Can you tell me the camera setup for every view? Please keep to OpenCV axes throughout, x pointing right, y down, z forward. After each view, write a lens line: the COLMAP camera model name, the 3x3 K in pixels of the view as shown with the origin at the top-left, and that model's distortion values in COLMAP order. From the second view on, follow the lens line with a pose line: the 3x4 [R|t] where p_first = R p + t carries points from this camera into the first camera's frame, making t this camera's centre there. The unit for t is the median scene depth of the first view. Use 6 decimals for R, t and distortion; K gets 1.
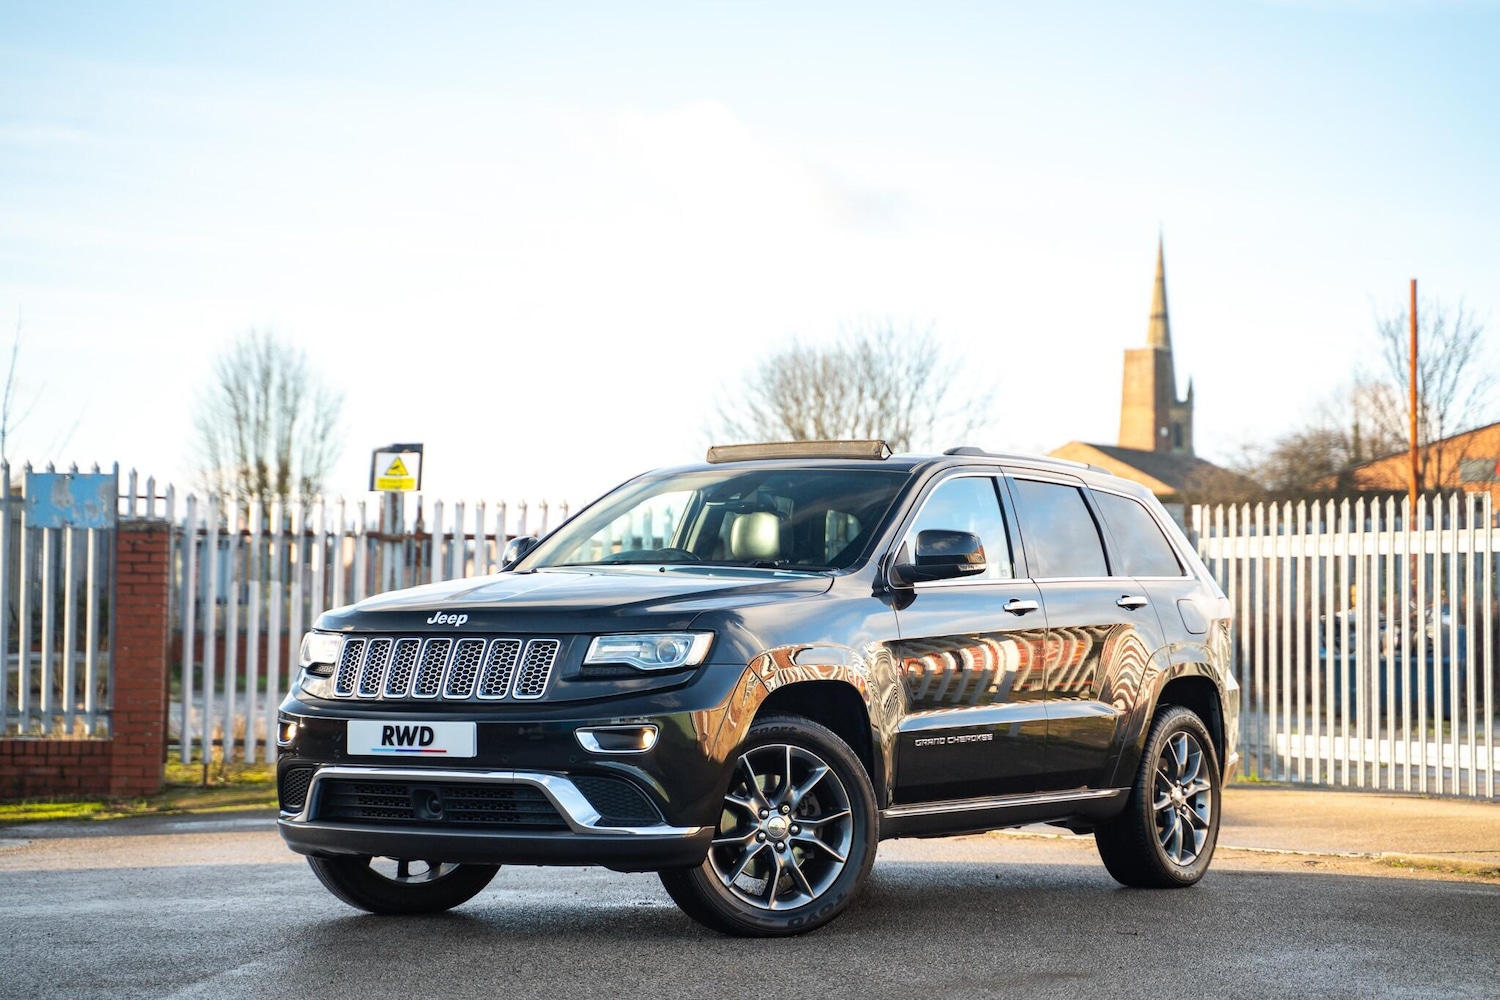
lens RADIAL K [[3225.9, 0, 802.0], [0, 3225.9, 500.0], [0, 0, 1]] dist [0.039462, 5.921573]
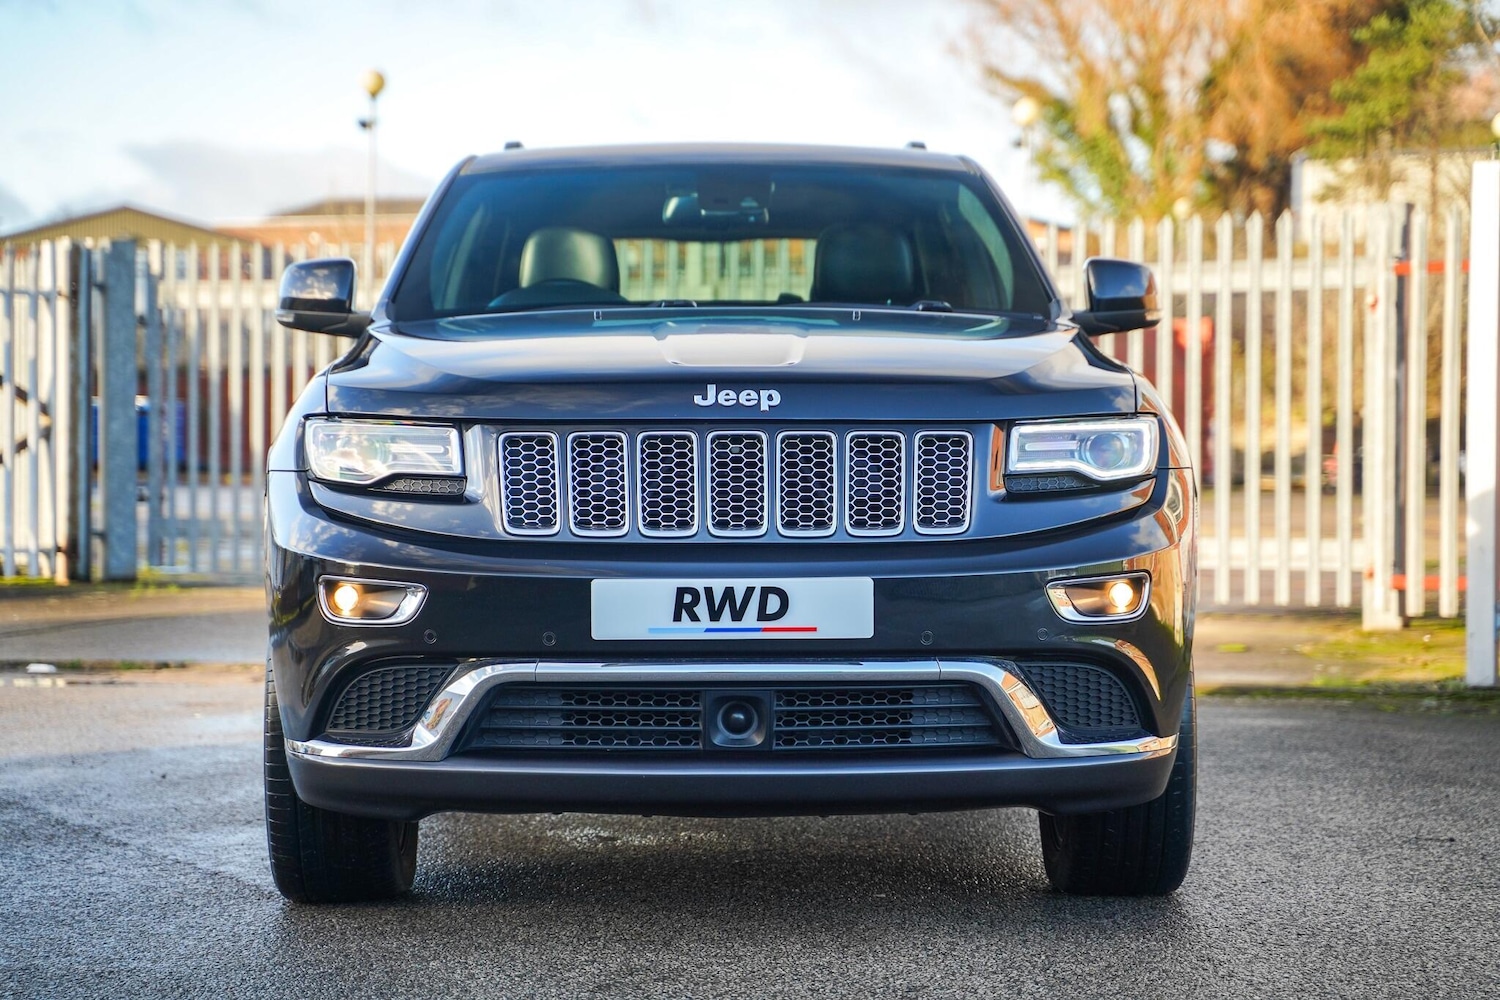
lens RADIAL K [[3283.5, 0, 750.0], [0, 3283.5, 500.0], [0, 0, 1]] dist [0.325505, 0.244346]
pose [[0.829335, -0.023322, 0.558265, -0.350941], [-0.017140, 0.997596, 0.067138, 0.012673], [-0.558489, -0.065249, 0.826942, 0.416348]]
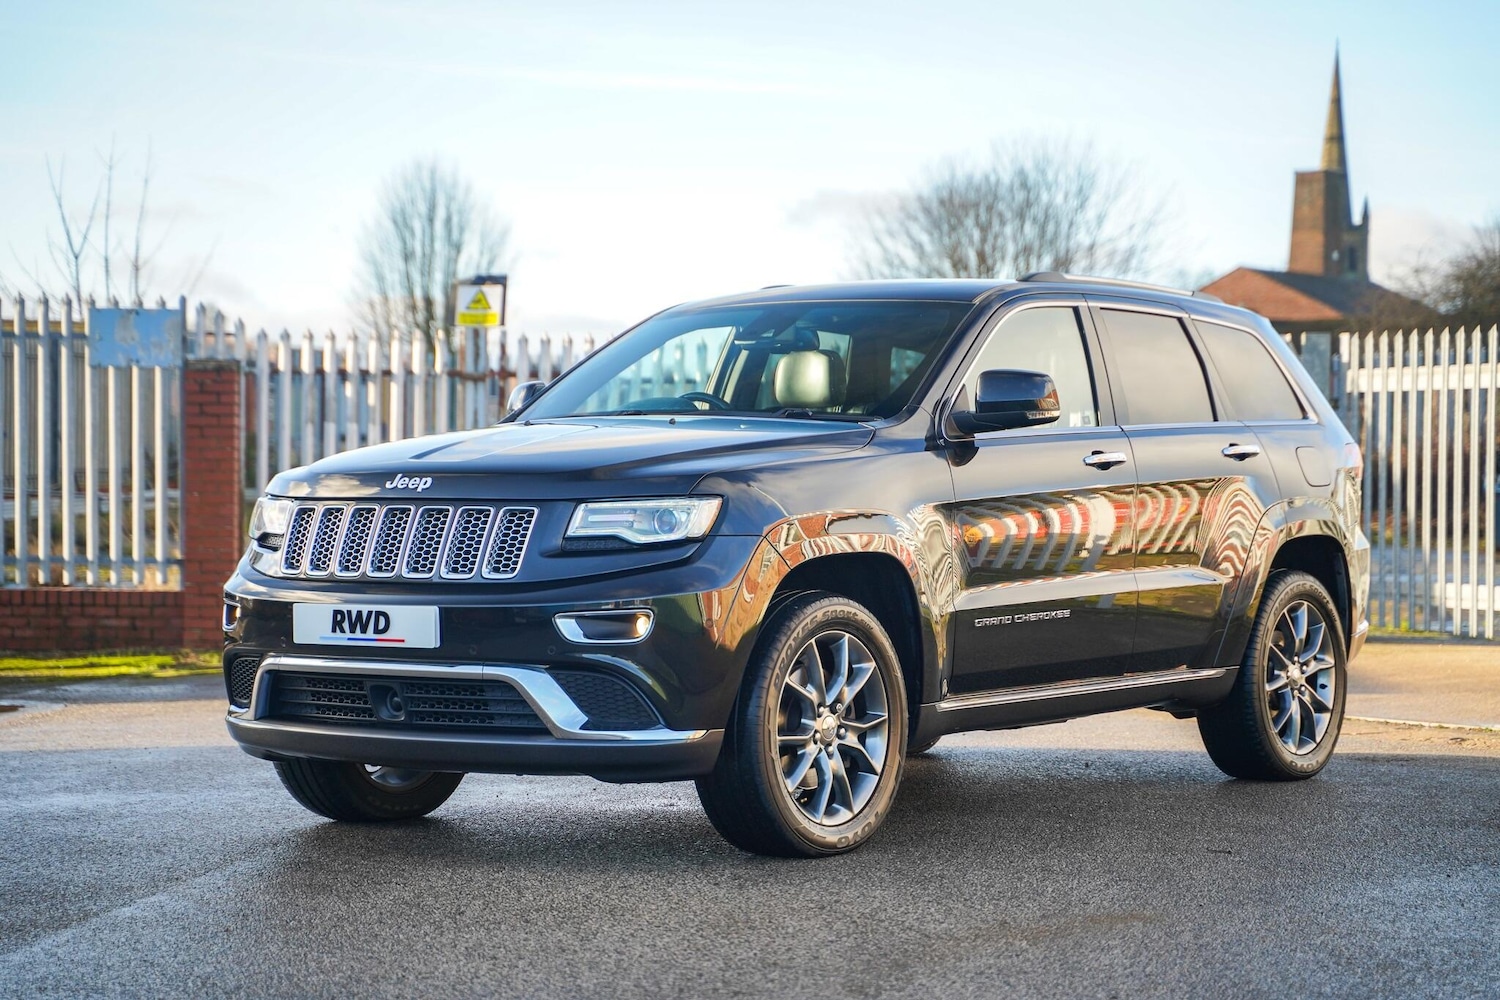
lens RADIAL K [[3225.9, 0, 802.0], [0, 3225.9, 500.0], [0, 0, 1]] dist [0.039462, 5.921573]
pose [[0.998713, -0.005198, -0.050442, 0.028543], [0.007848, 0.998590, 0.052492, -0.001790], [0.050098, -0.052821, 0.997347, 0.132140]]
